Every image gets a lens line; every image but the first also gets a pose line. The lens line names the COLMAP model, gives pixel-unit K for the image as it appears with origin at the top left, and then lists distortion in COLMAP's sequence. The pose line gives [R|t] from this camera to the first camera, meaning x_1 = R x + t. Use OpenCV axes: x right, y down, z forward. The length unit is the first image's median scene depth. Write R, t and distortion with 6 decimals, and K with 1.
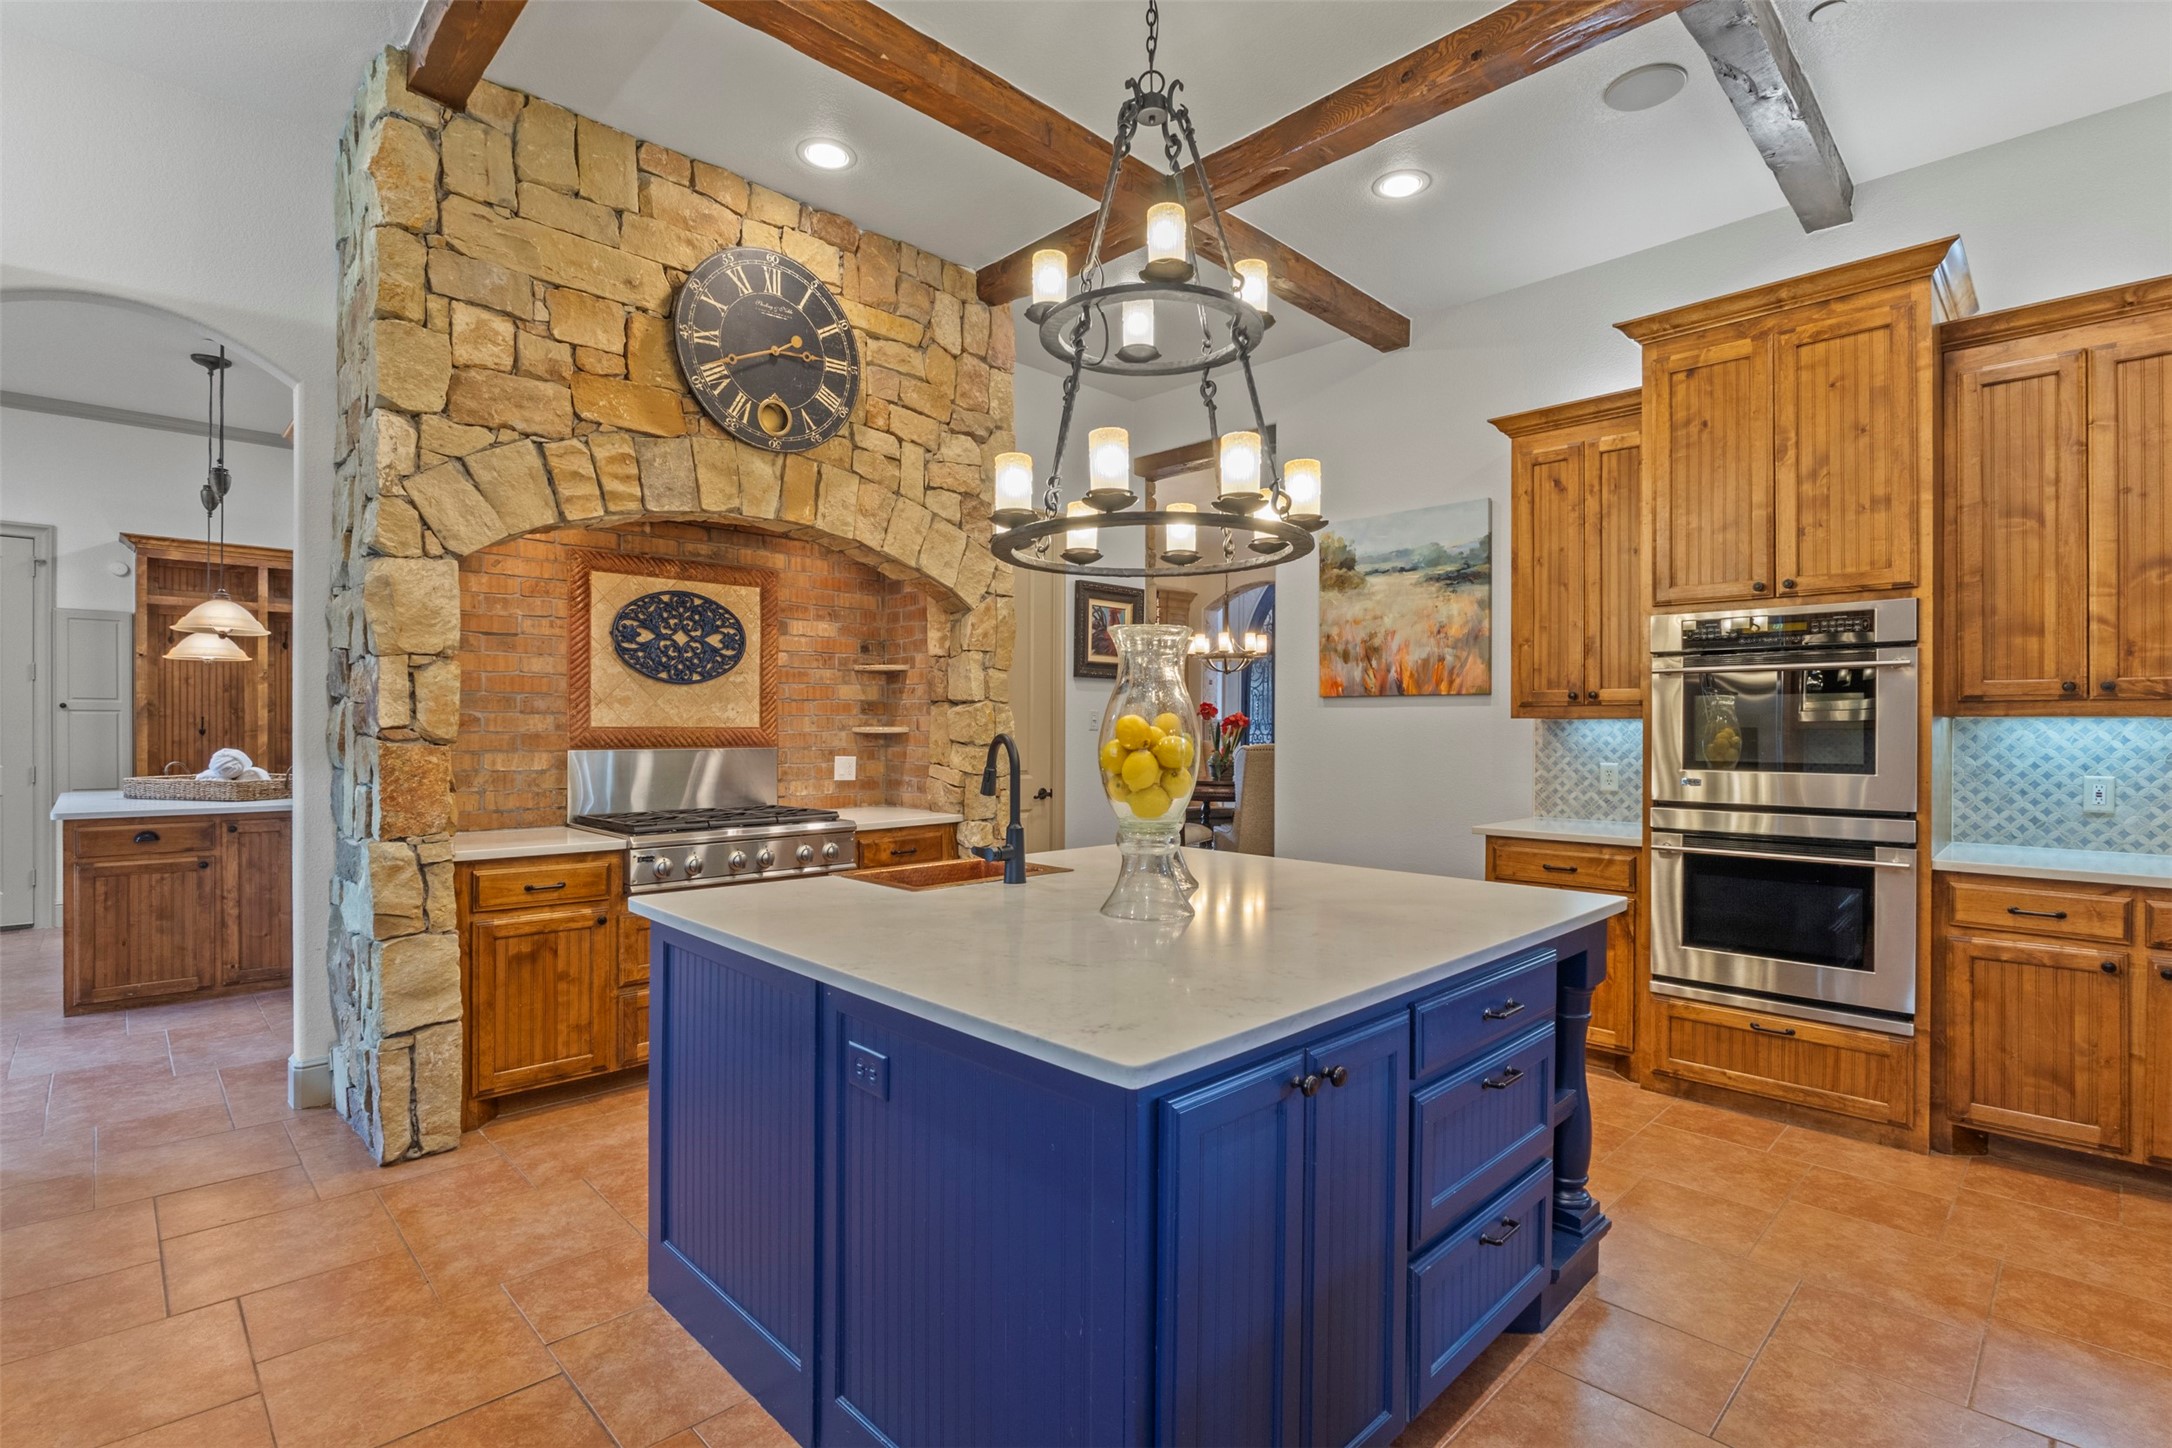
lens RADIAL K [[1017.9, 0, 1087.4], [0, 1017.9, 732.4], [0, 0, 1]] dist [-0.022048, 0.004428]
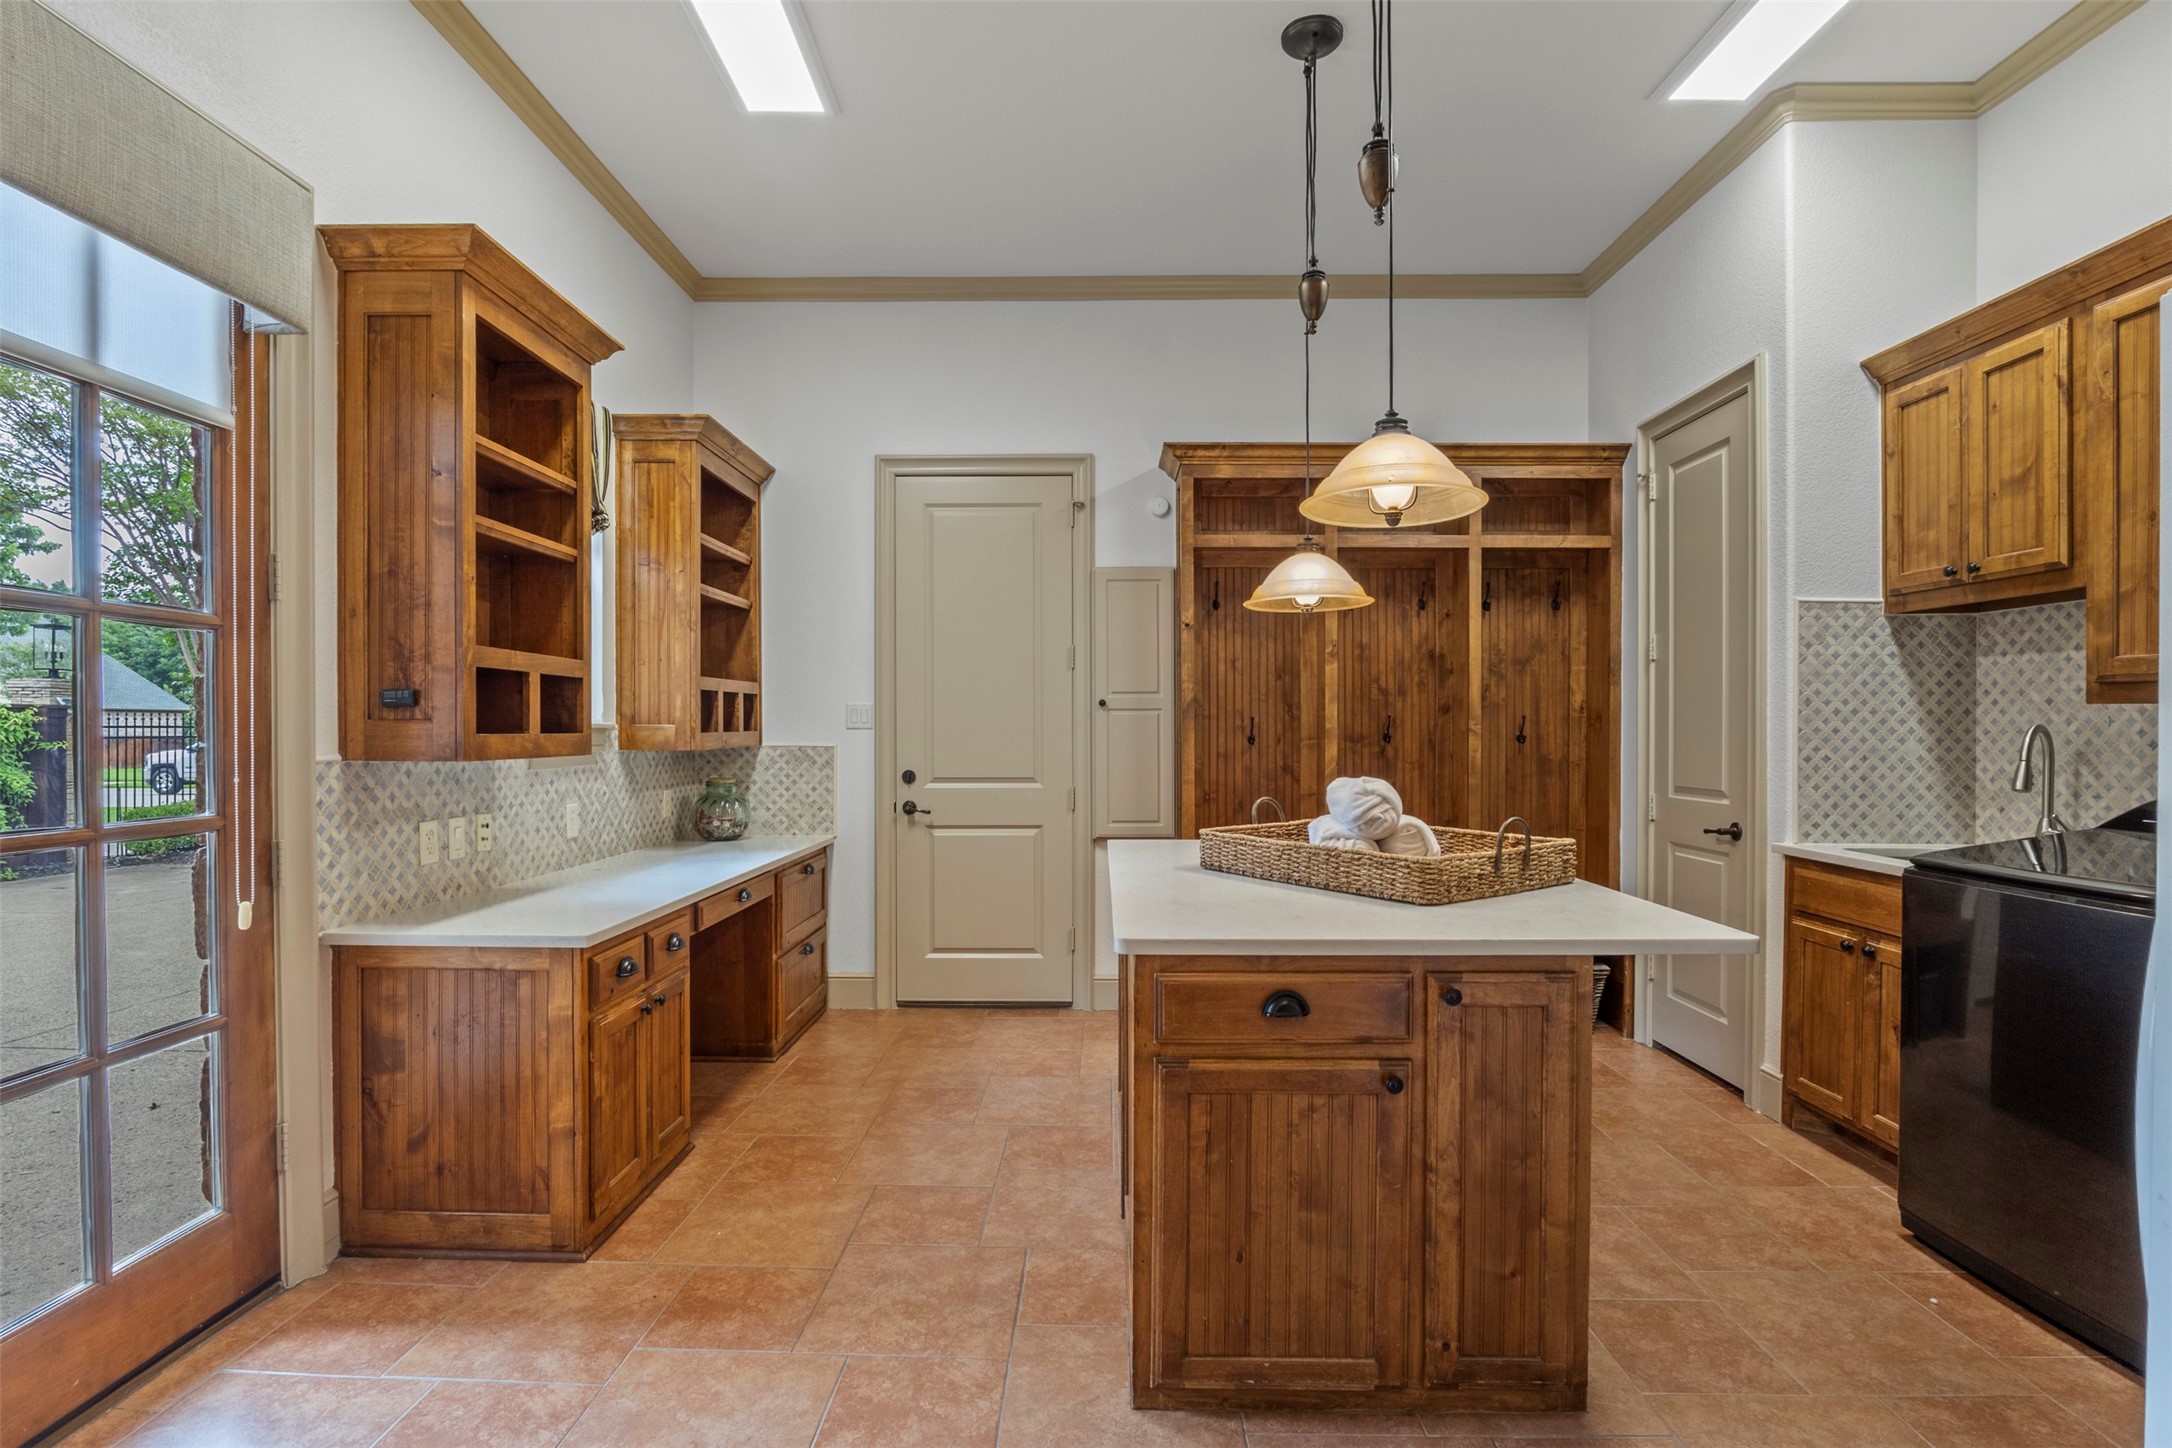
lens RADIAL K [[1017.9, 0, 1087.4], [0, 1017.9, 732.4], [0, 0, 1]] dist [-0.022048, 0.004428]
pose [[0.705069, -0.003332, -0.709131, -0.680101], [-0.000333, 0.999987, -0.005030, -0.003160], [0.709139, 0.003782, 0.705059, 0.631750]]
